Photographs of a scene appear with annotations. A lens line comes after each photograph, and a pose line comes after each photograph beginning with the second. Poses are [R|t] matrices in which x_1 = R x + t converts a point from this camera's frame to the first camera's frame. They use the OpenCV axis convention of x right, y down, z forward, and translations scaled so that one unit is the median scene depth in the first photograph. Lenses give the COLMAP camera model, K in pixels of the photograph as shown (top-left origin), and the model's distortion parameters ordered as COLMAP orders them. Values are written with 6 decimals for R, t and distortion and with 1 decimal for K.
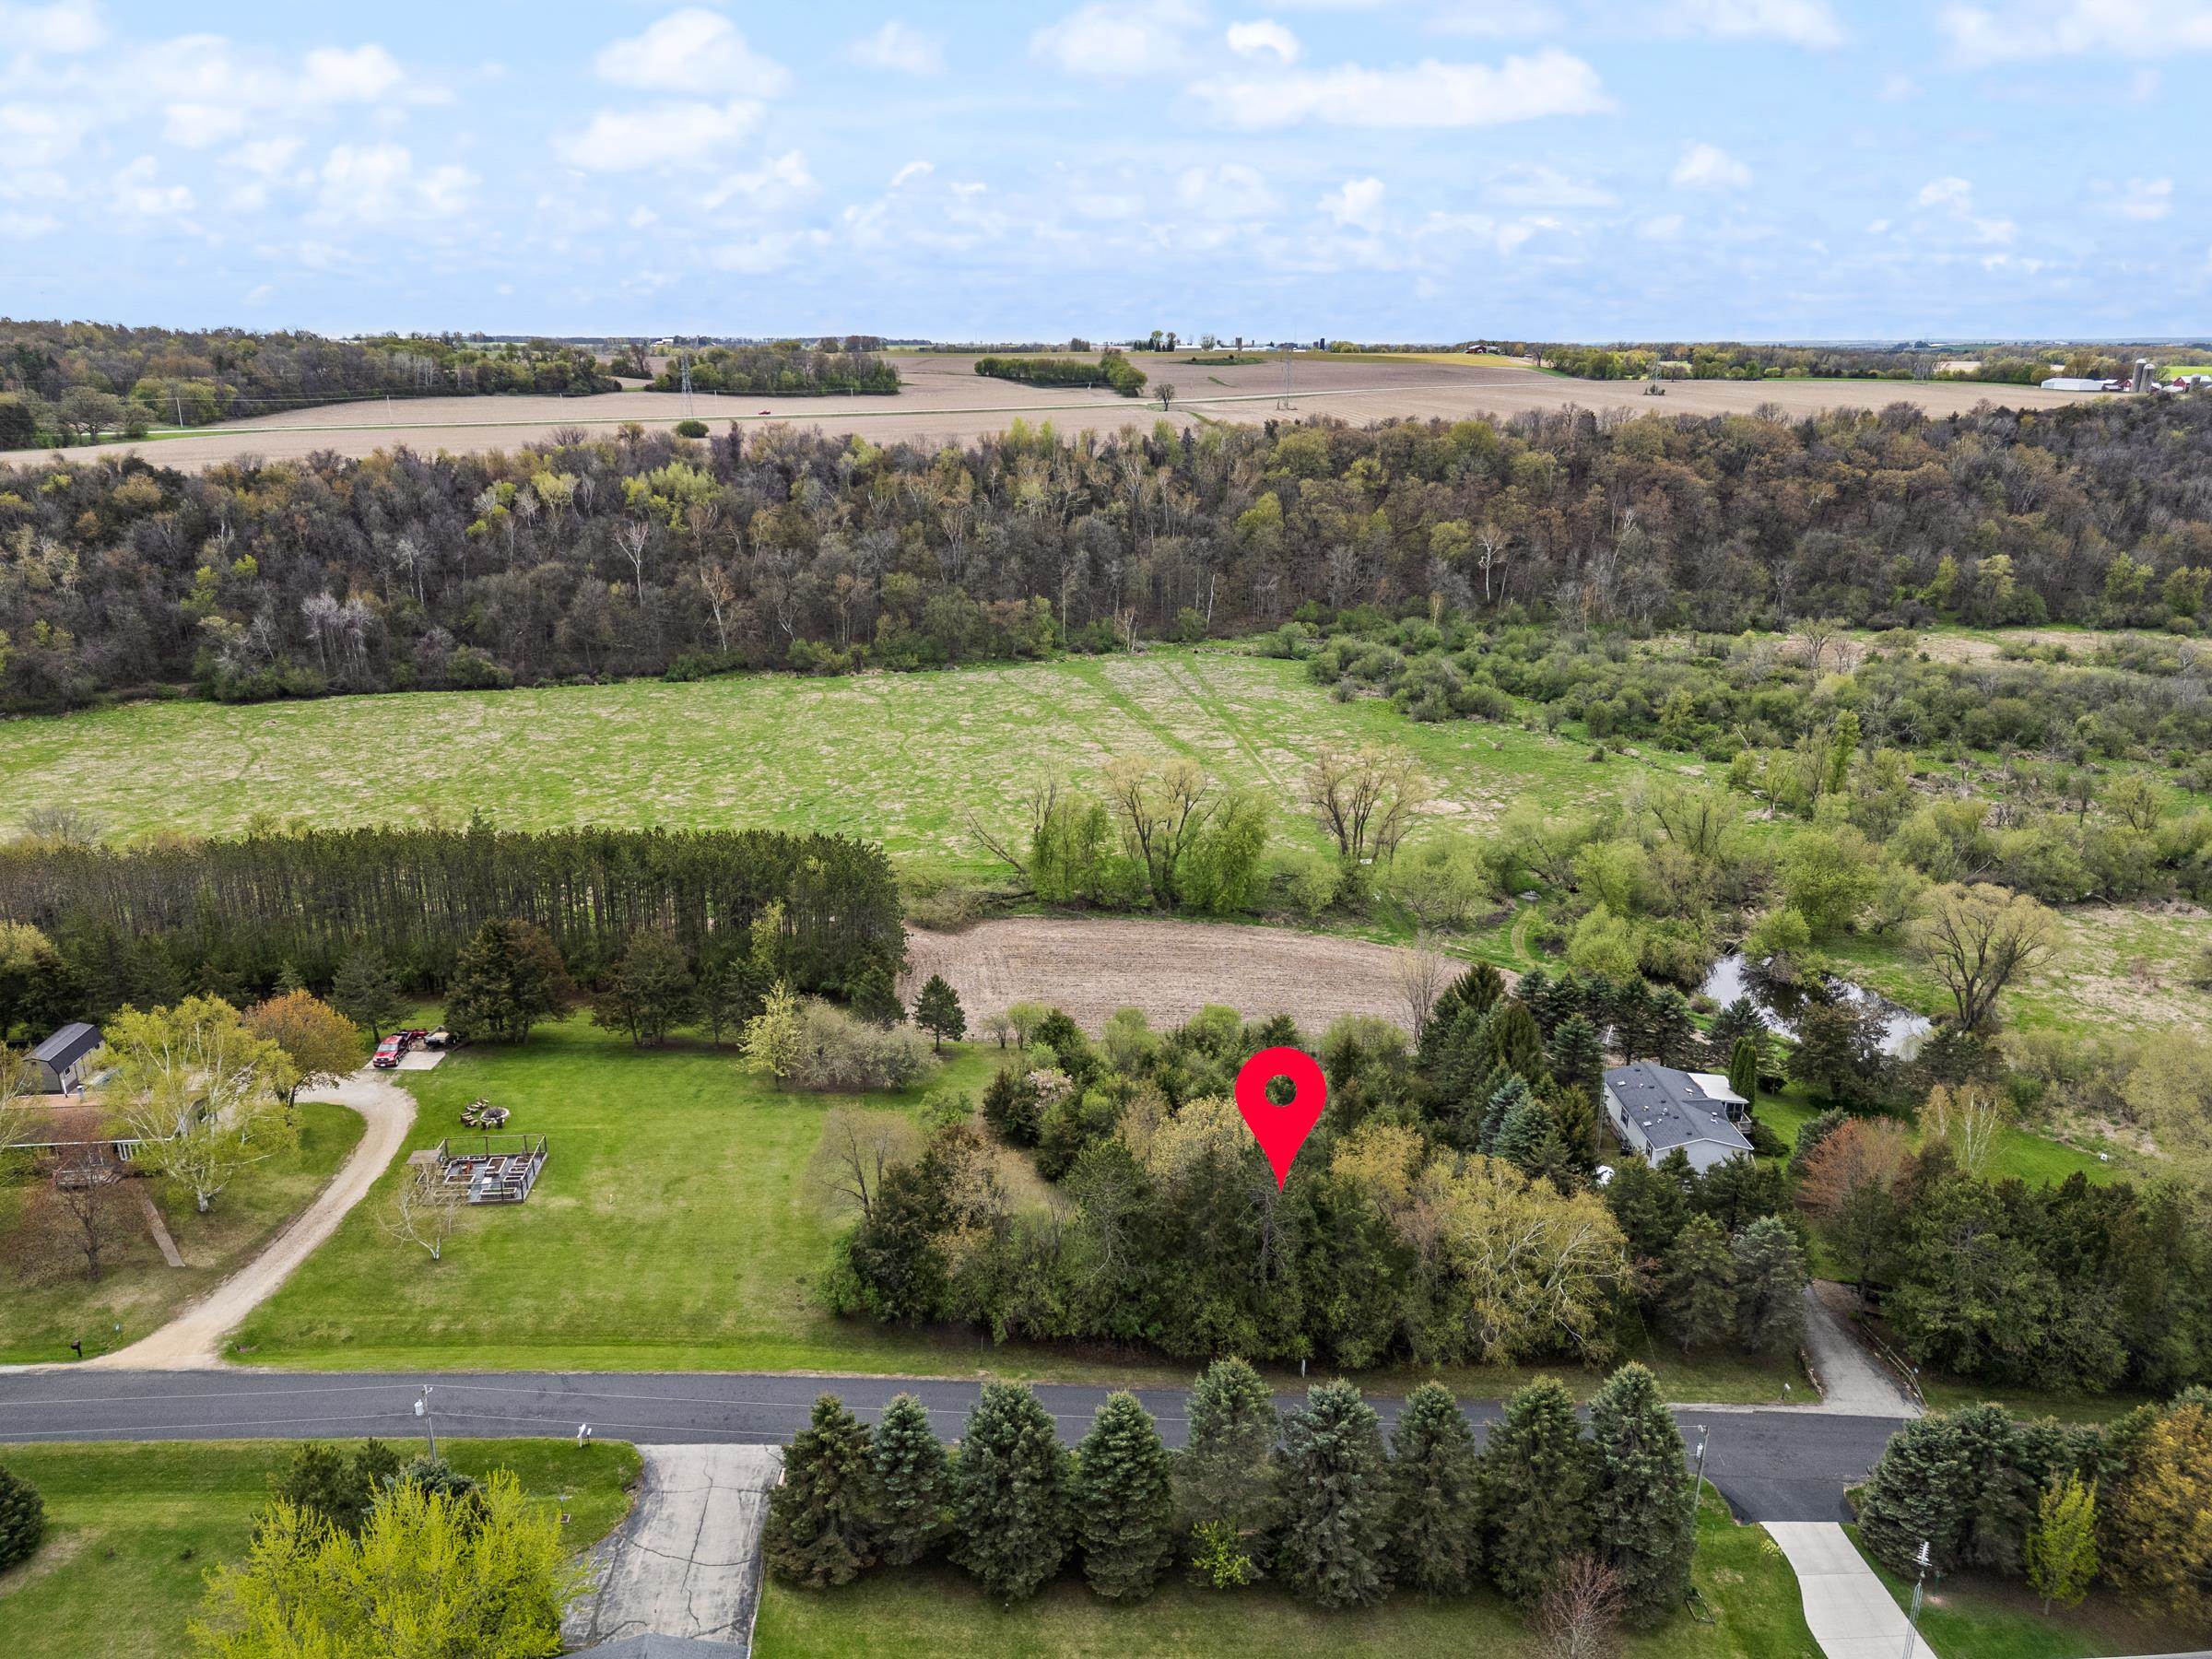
lens RADIAL K [[1551.2, 0, 1106.0], [0, 1551.2, 829.5], [0, 0, 1]] dist [0.066770, -0.070131]
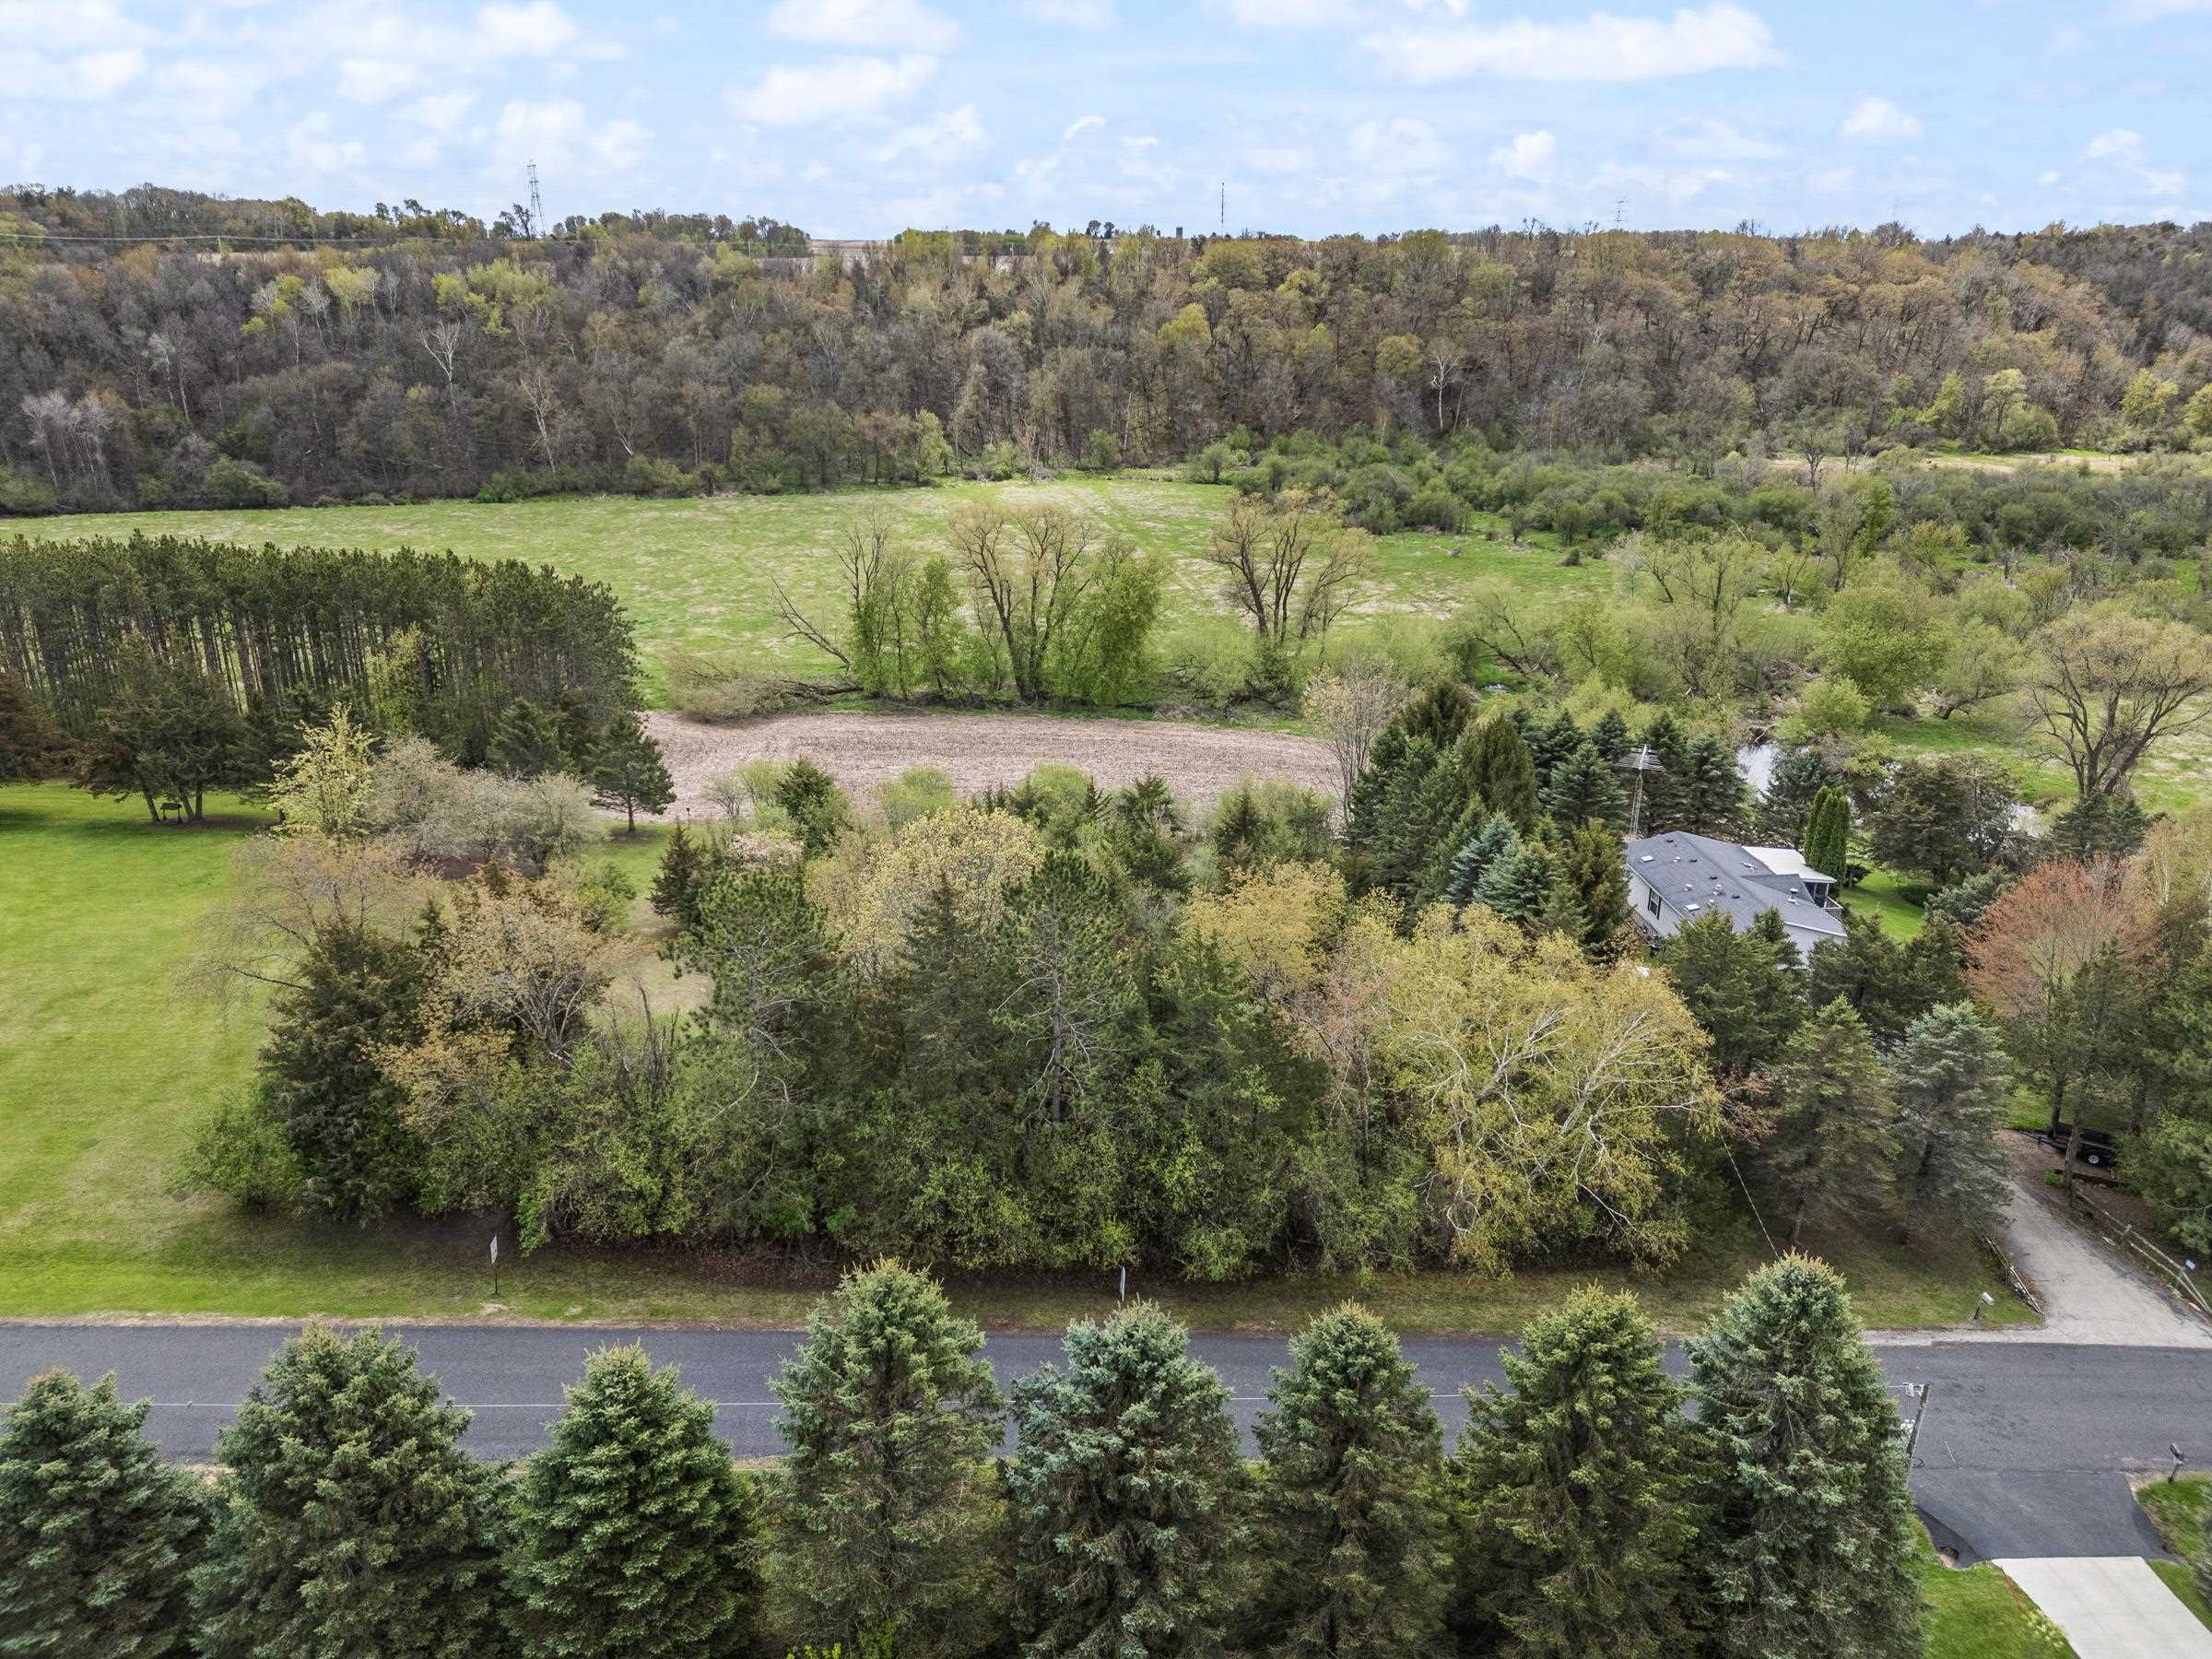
lens RADIAL K [[1543.1, 0, 1106.0], [0, 1543.1, 829.5], [0, 0, 1]] dist [0.085968, -0.098134]
pose [[0.999475, -0.011911, 0.030125, 0.056396], [0.010538, 0.998916, 0.045342, 0.086454], [-0.030632, -0.045000, 0.998517, 0.248995]]
